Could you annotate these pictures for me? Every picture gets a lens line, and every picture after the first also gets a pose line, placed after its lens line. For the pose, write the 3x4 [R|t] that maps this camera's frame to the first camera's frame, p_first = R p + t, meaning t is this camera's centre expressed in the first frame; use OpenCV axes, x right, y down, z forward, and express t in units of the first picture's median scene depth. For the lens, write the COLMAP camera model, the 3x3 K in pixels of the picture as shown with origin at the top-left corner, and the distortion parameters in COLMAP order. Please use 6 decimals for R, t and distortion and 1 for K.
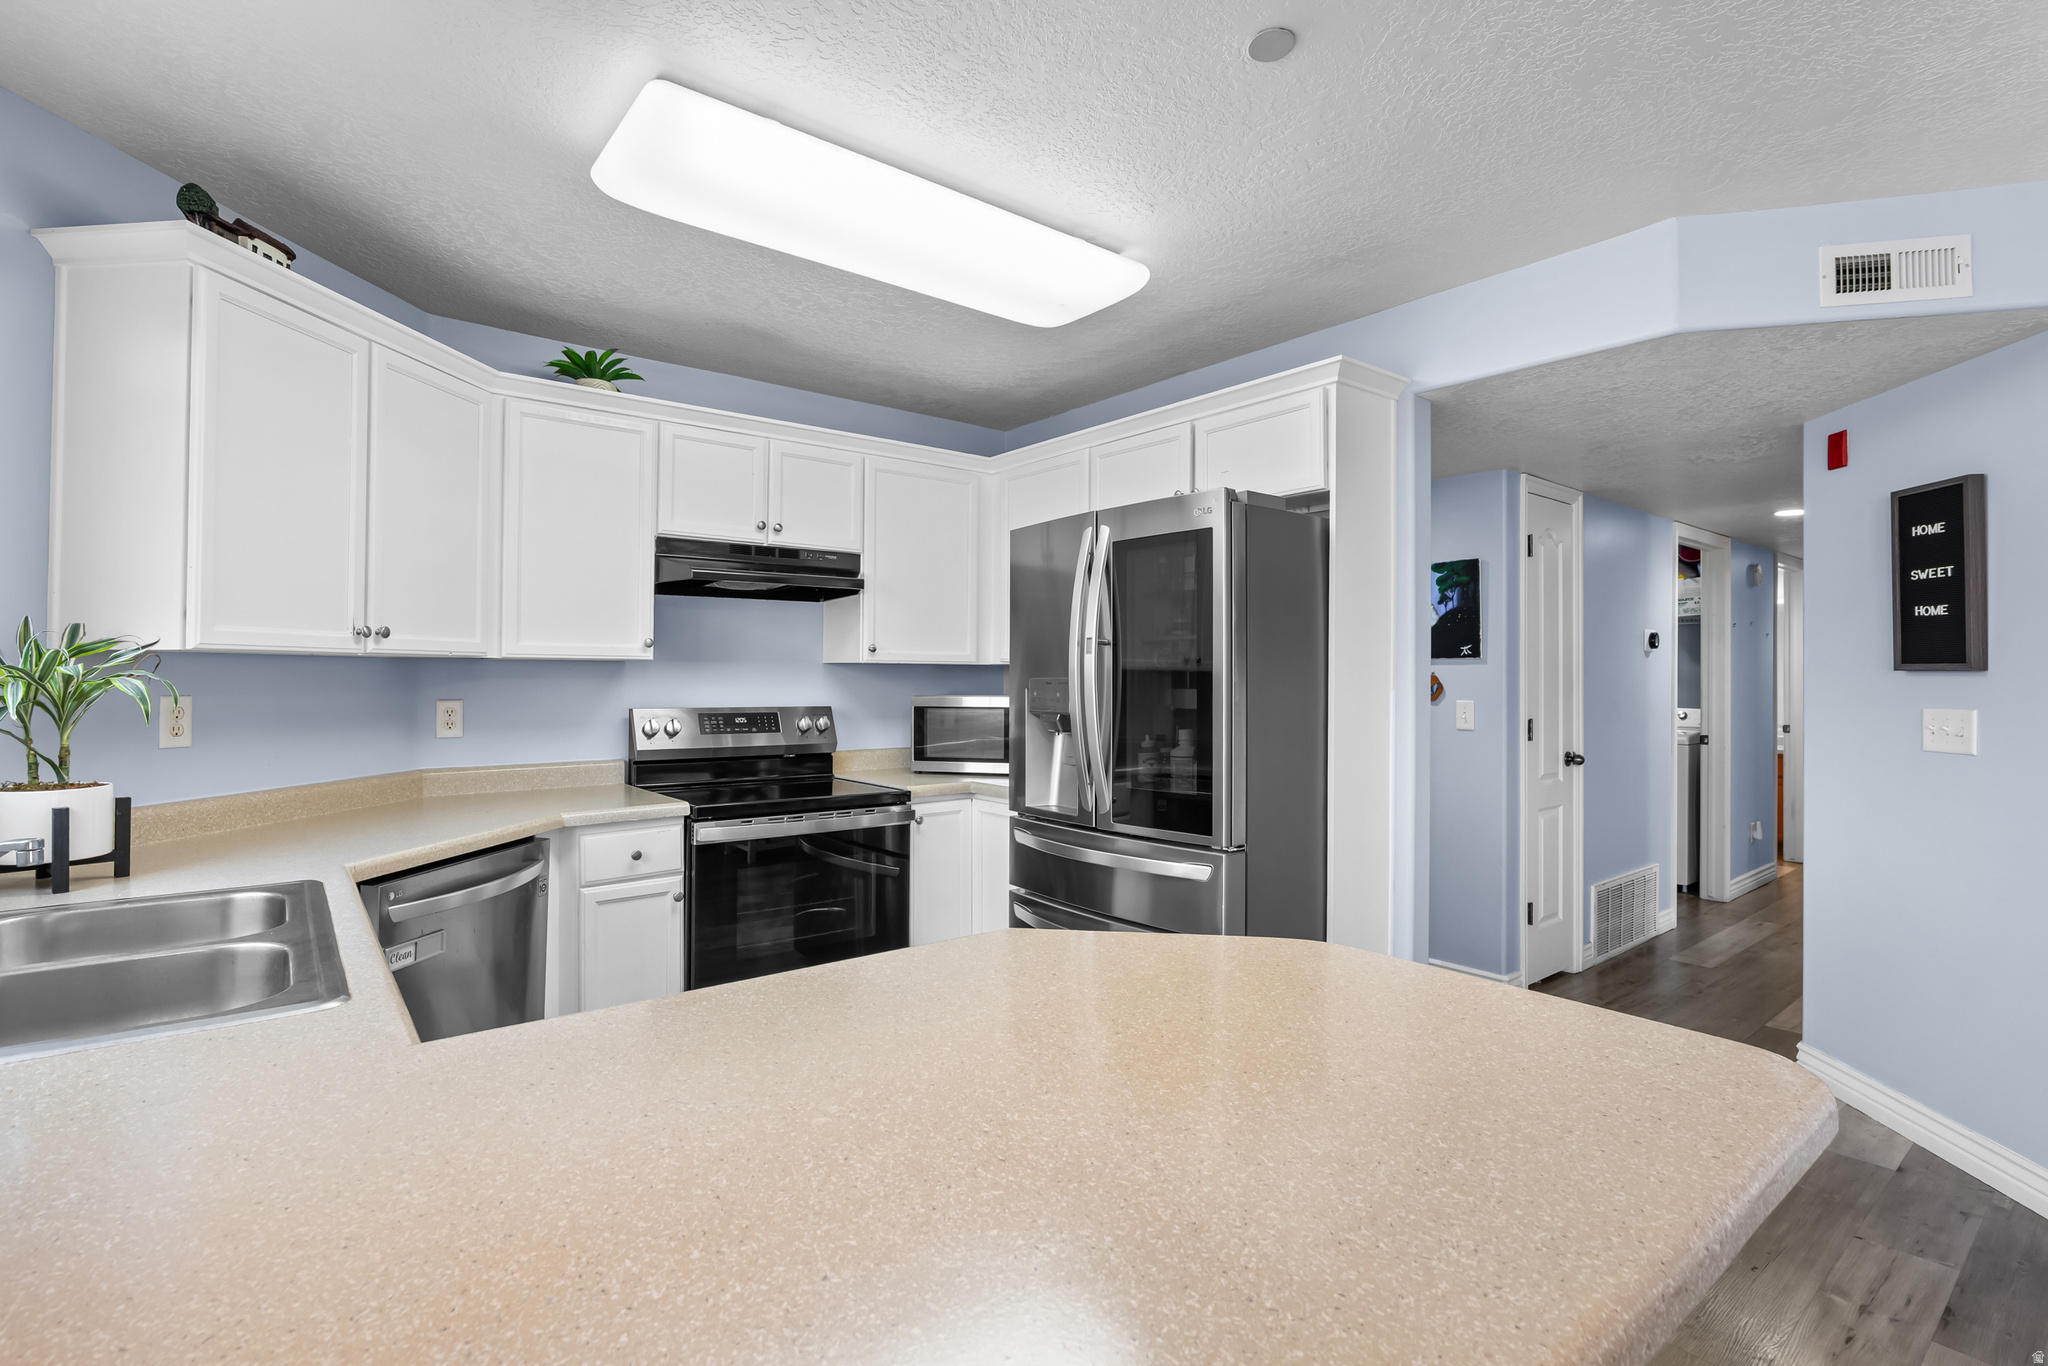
lens RADIAL K [[965.1, 0, 1008.0], [0, 965.1, 677.6], [0, 0, 1]] dist [-0.011085, 0.000764]
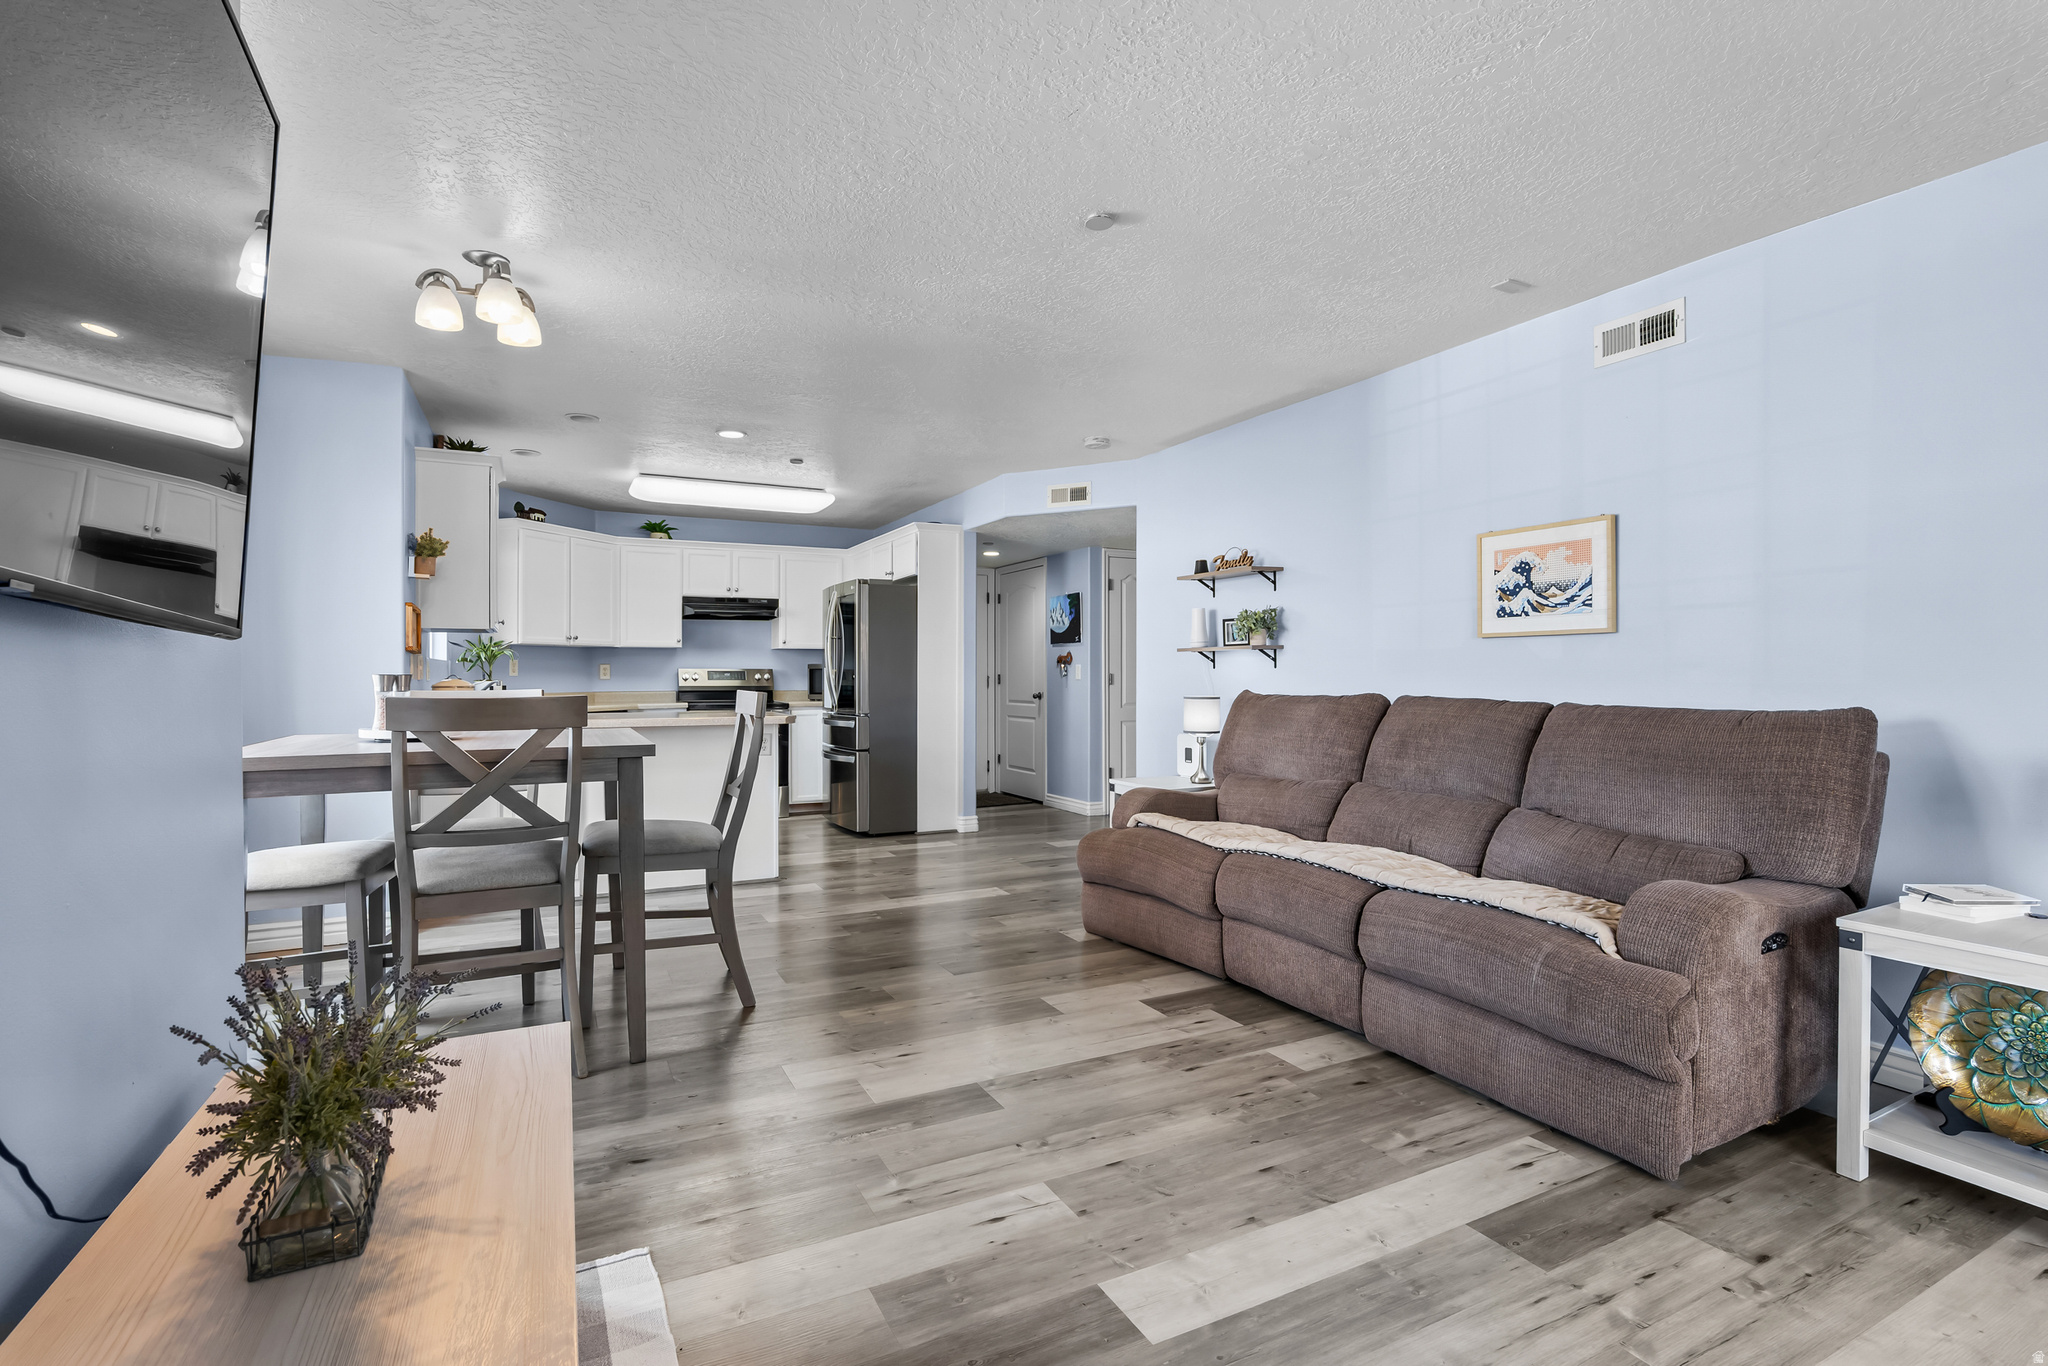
lens RADIAL K [[965.1, 0, 1019.8], [0, 965.1, 662.7], [0, 0, 1]] dist [-0.011085, 0.000764]
pose [[0.981594, -0.008014, -0.190813, 0.977599], [0.005887, 0.999914, -0.011711, 0.056247], [0.190890, 0.010373, 0.981557, -1.280021]]
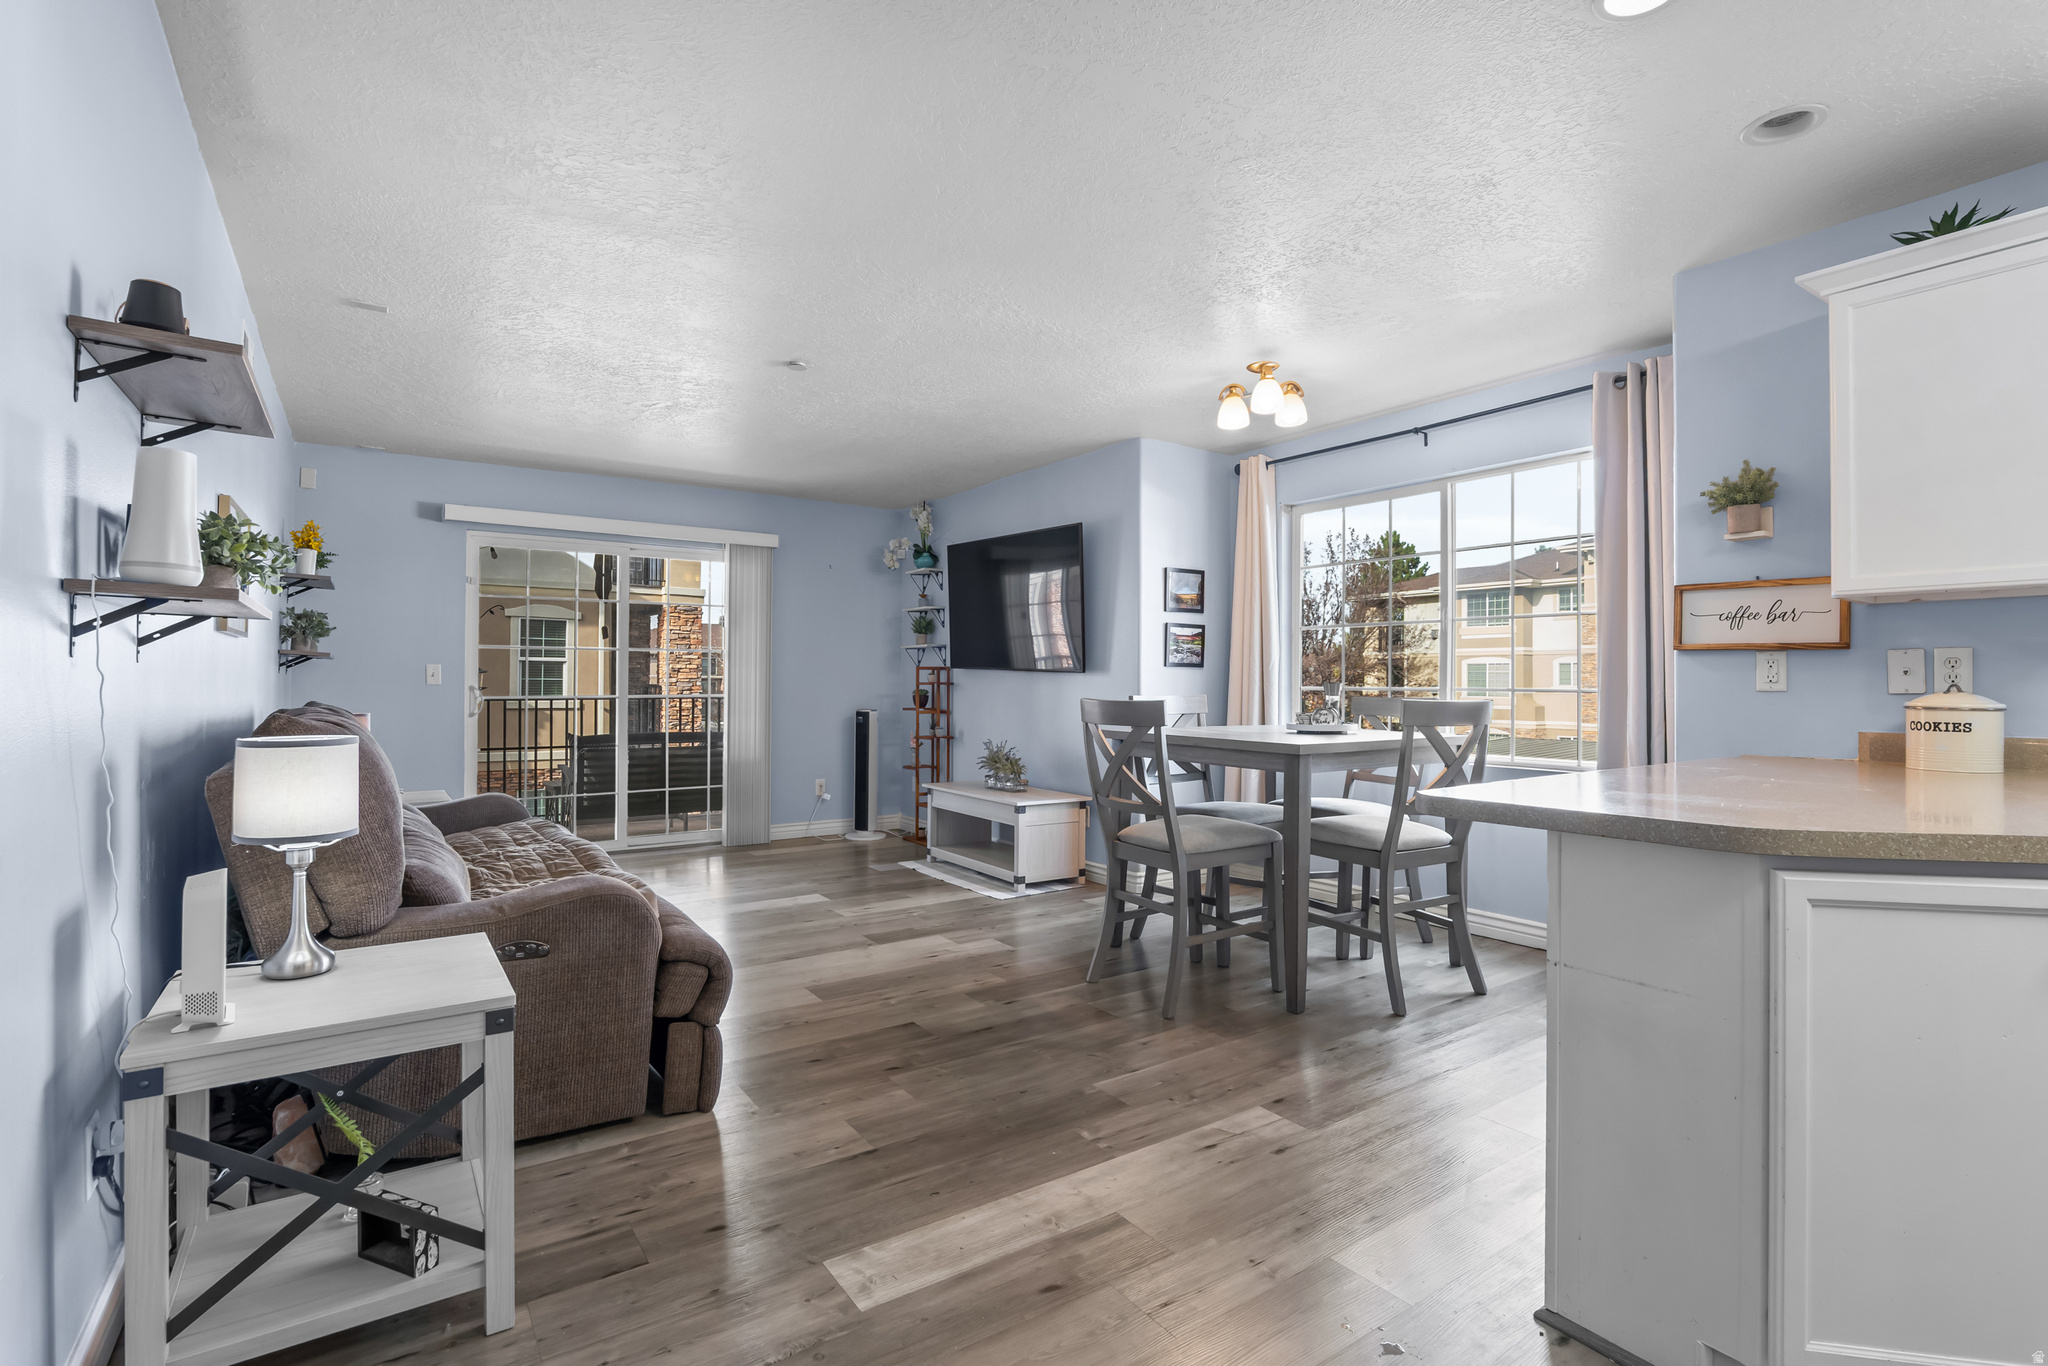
lens RADIAL K [[965.1, 0, 1034.4], [0, 965.1, 670.8], [0, 0, 1]] dist [-0.011085, 0.000764]
pose [[-0.998781, -0.004239, 0.049187, 0.478025], [-0.004908, 0.999897, -0.013486, 0.055222], [-0.049125, -0.013711, -0.998699, 0.963360]]
